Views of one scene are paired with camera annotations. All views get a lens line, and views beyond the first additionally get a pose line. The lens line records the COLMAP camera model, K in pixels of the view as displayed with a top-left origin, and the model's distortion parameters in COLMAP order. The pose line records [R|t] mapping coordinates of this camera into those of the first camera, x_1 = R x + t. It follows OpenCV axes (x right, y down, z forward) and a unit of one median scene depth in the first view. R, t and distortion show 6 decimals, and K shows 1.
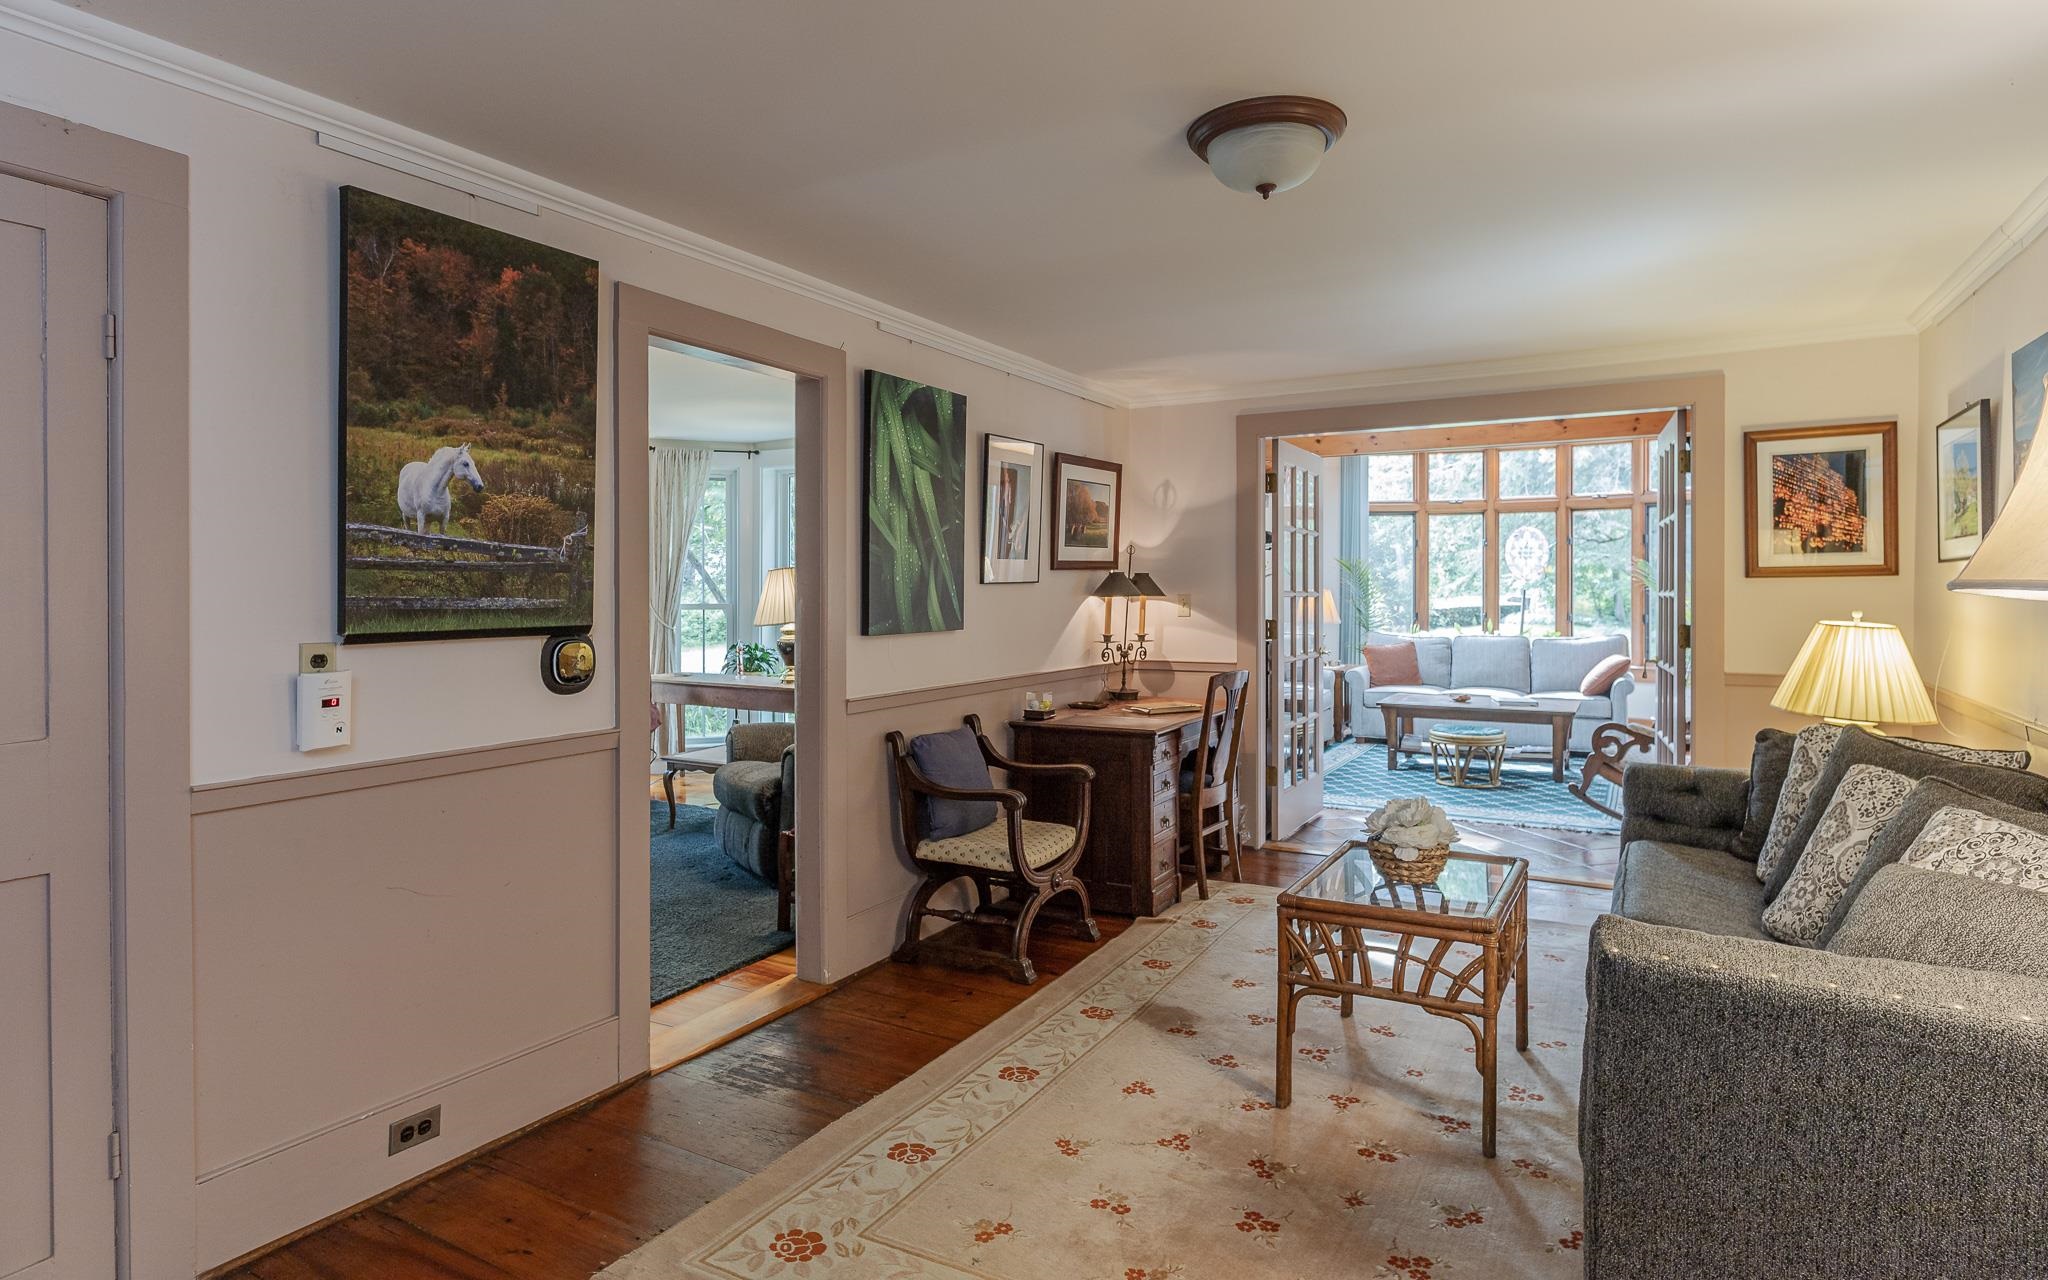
lens RADIAL K [[1094.6, 0, 1012.6], [0, 1094.6, 591.3], [0, 0, 1]] dist [0.000196, -0.001018]
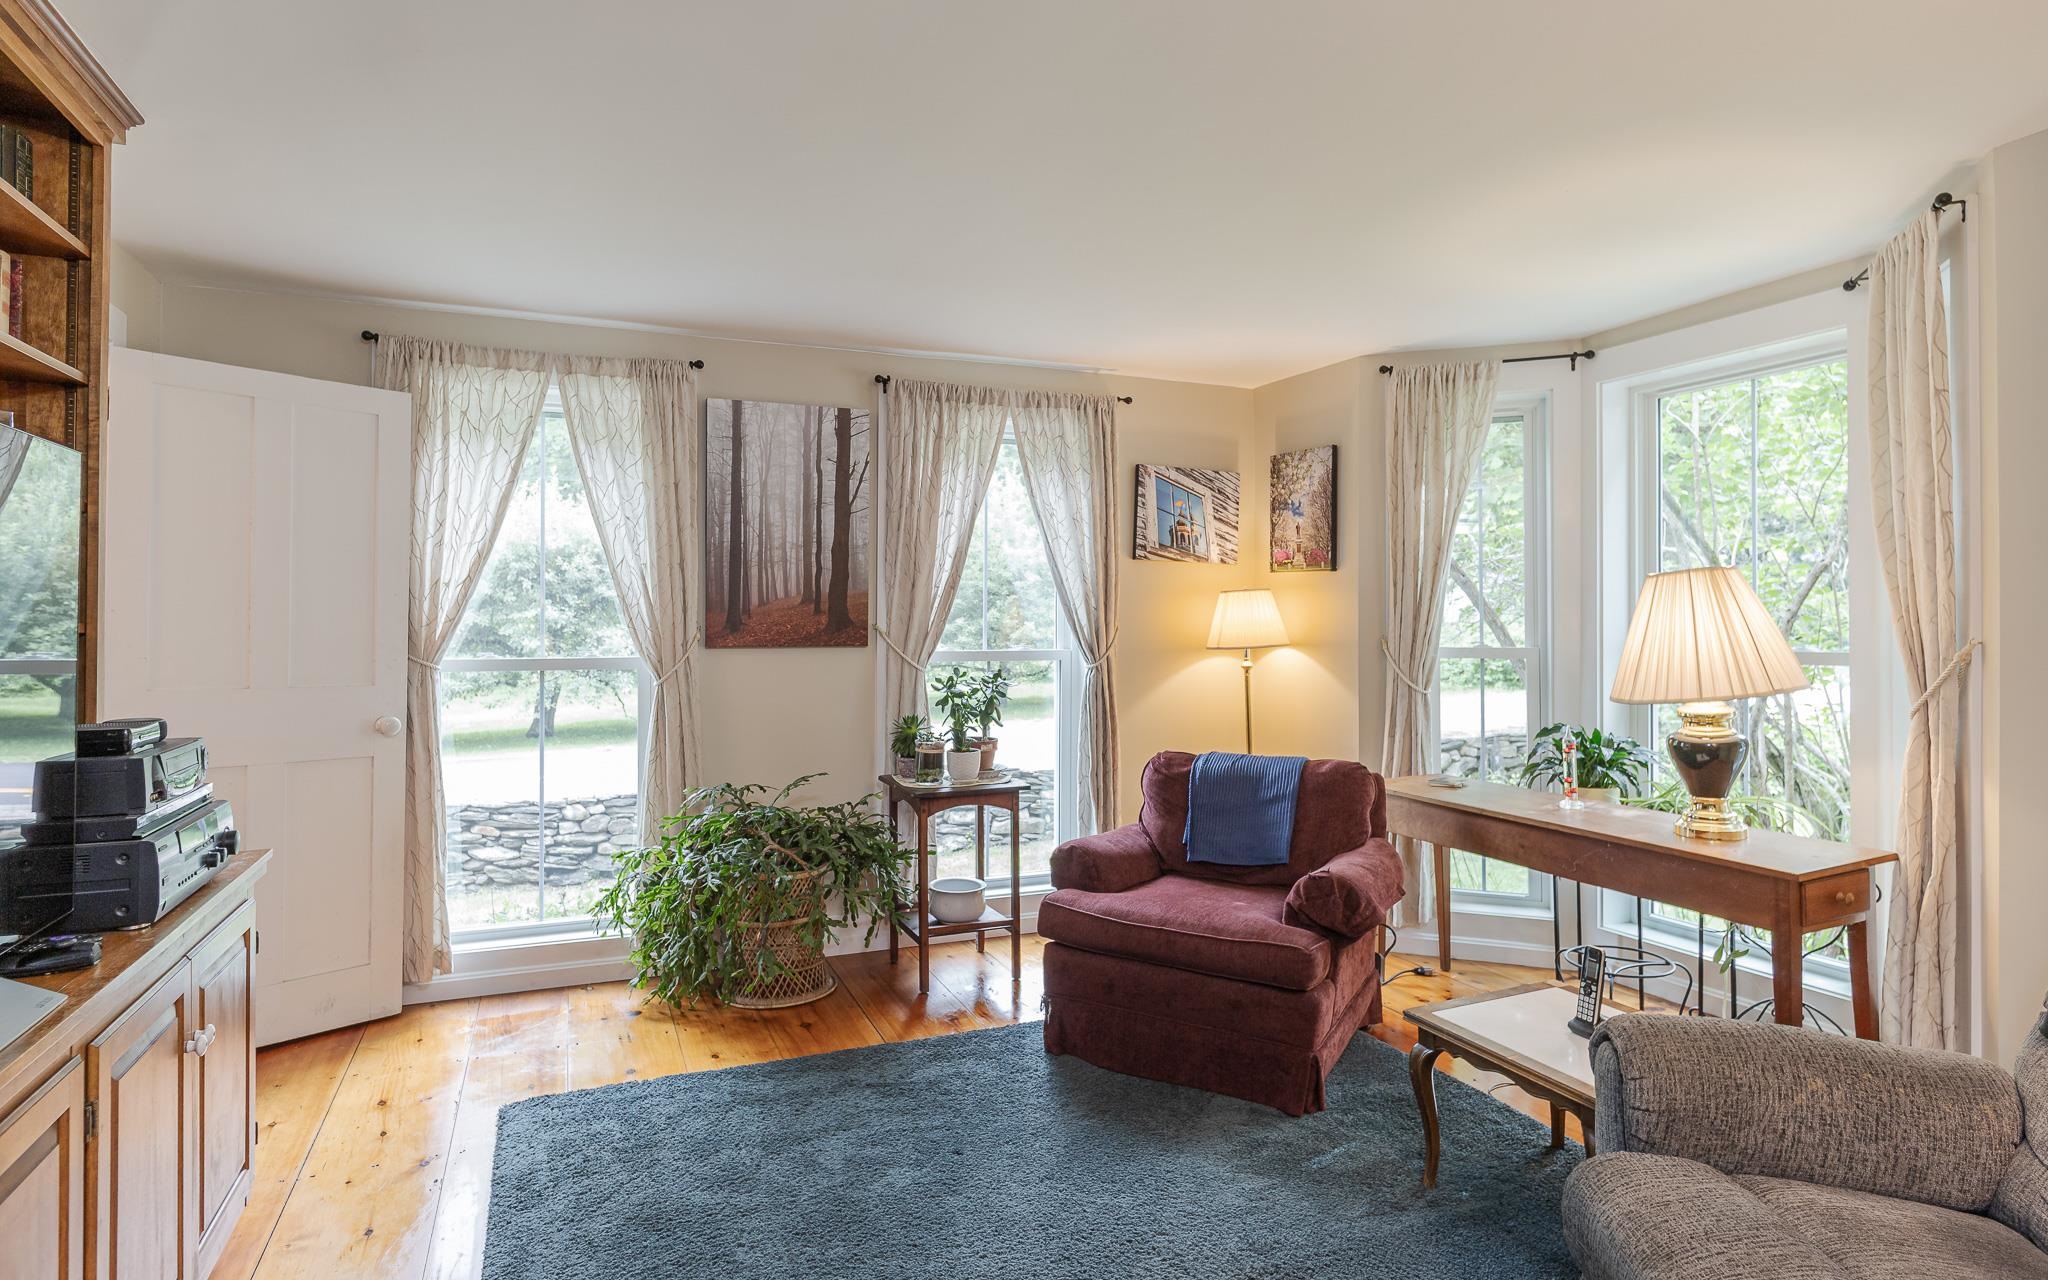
lens RADIAL K [[1094.6, 0, 1029.3], [0, 1094.6, 628.2], [0, 0, 1]] dist [0.000196, -0.001018]
pose [[0.801687, -0.002960, -0.597737, -0.148685], [0.002015, 0.999995, -0.002250, 0.002228], [0.597741, 0.000599, 0.801689, 0.463868]]
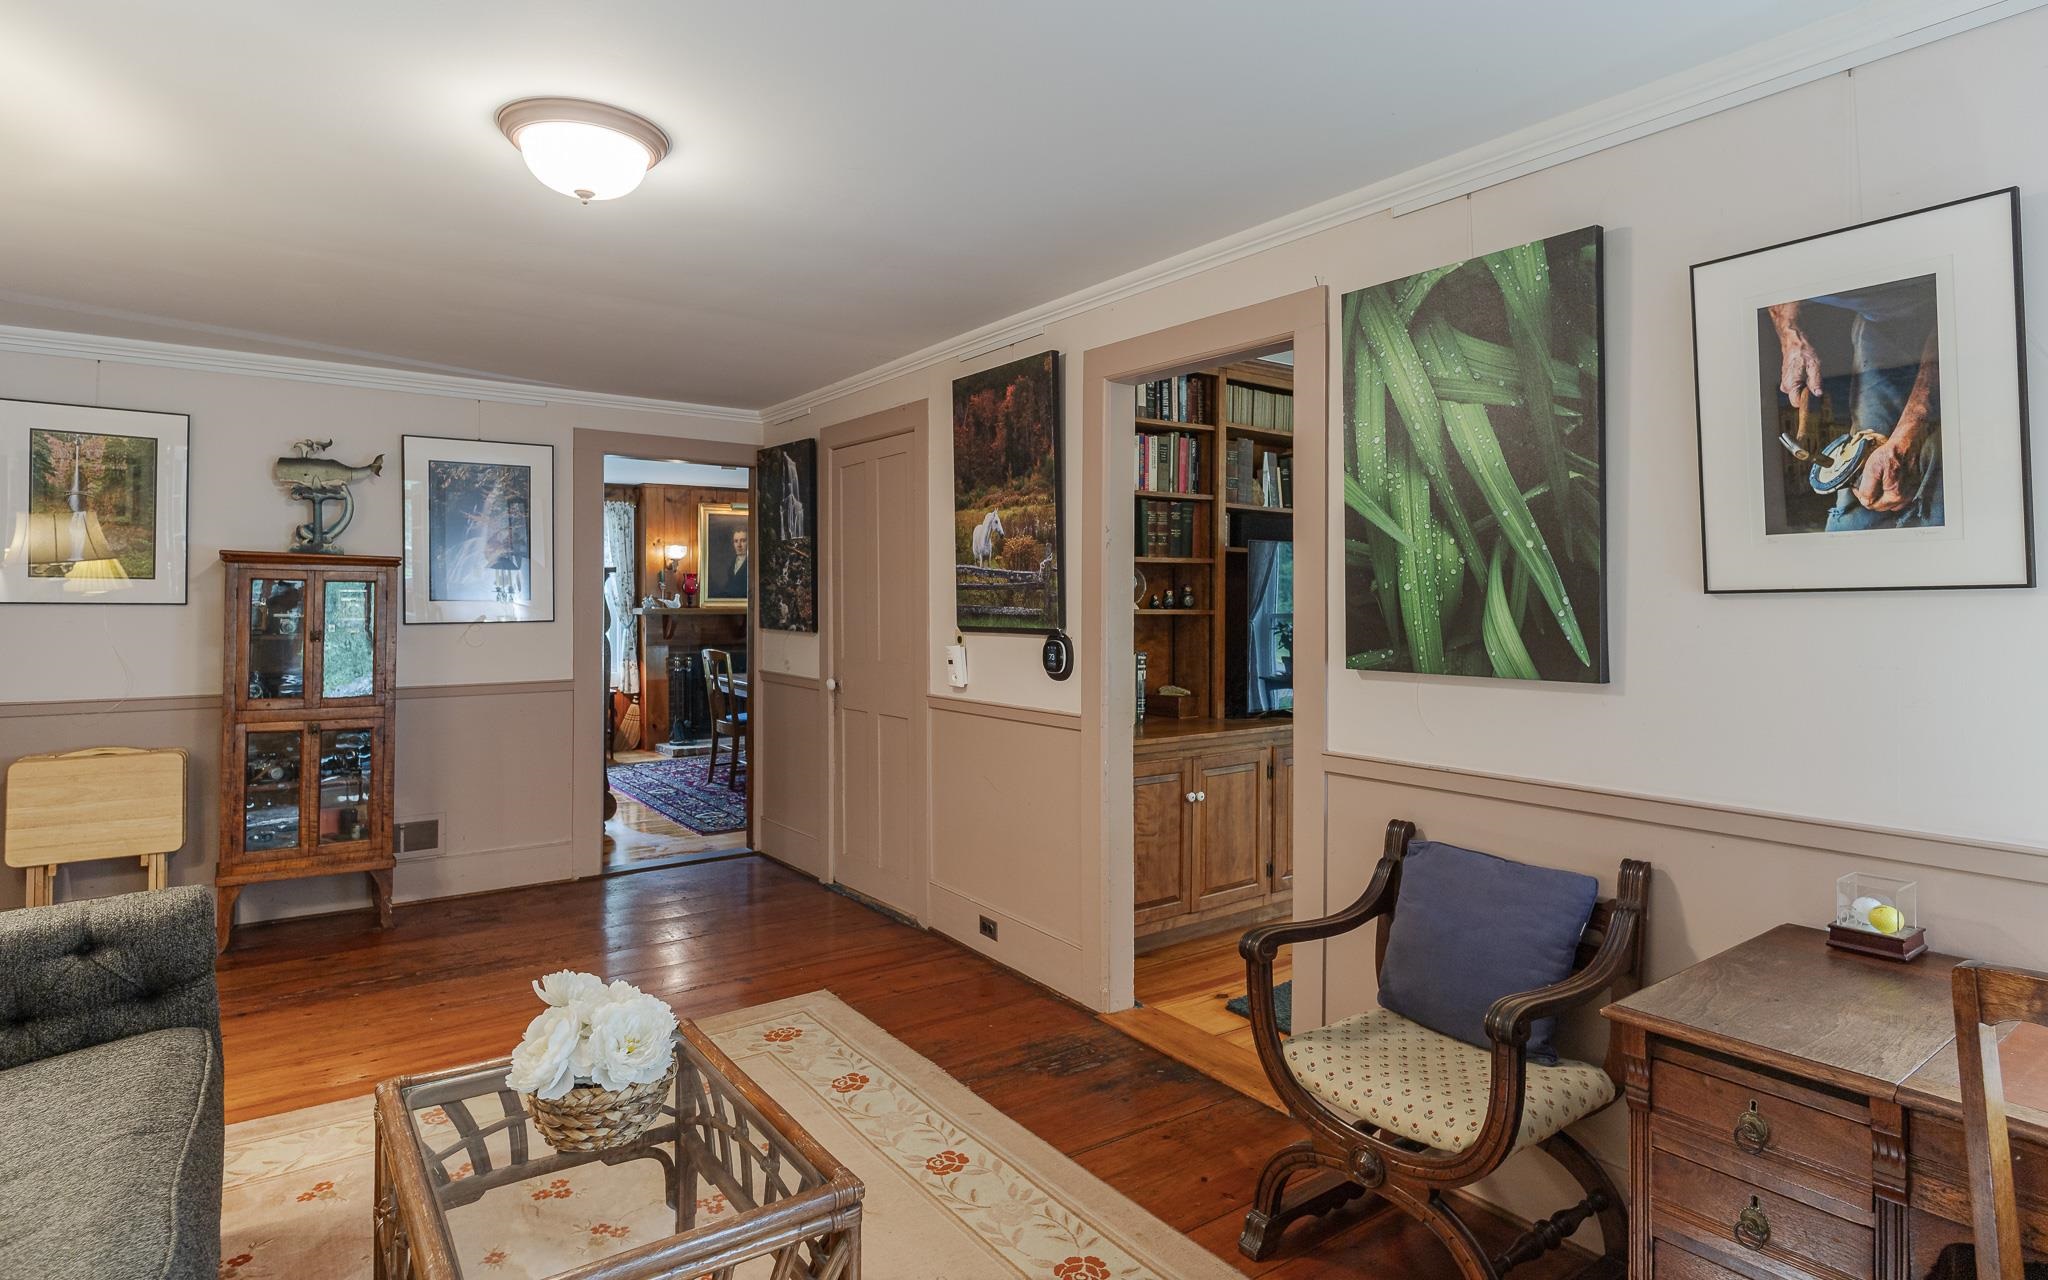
lens RADIAL K [[1094.6, 0, 1024.9], [0, 1094.6, 595.9], [0, 0, 1]] dist [0.000196, -0.001018]
pose [[-0.406609, -0.000978, -0.913602, 0.751724], [-0.001873, 0.999998, -0.000236, -0.007704], [0.913600, 0.001615, -0.406610, 1.370909]]
